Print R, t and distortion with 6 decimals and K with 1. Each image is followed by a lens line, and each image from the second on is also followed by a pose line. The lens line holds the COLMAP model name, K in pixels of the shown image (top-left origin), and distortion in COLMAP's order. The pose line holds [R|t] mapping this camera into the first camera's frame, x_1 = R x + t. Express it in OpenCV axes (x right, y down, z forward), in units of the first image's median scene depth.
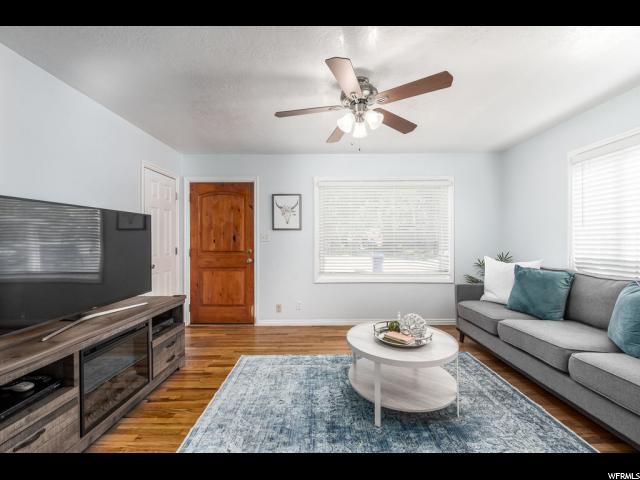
lens RADIAL K [[277.1, 0, 319.4], [0, 277.1, 240.8], [0, 0, 1]] dist [0.002317, -0.001105]
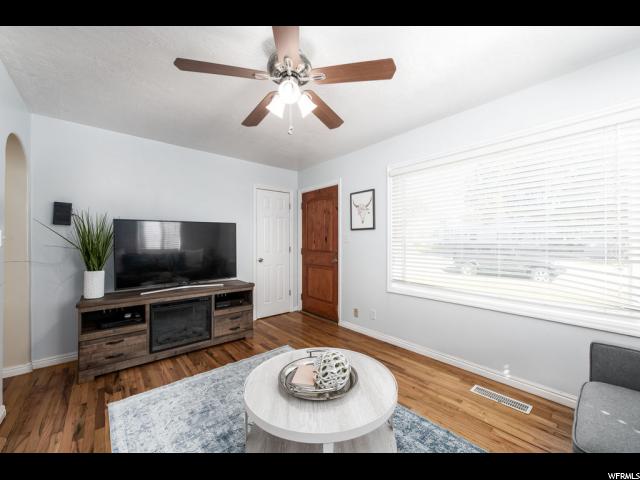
lens RADIAL K [[261.8, 0, 318.6], [0, 261.8, 240.1], [0, 0, 1]] dist [-0.000579, 0.000052]
pose [[0.631592, -0.002997, -0.775295, 0.470553], [-0.000870, 0.999989, -0.004574, -0.000945], [0.775300, 0.003563, 0.631583, 0.334167]]
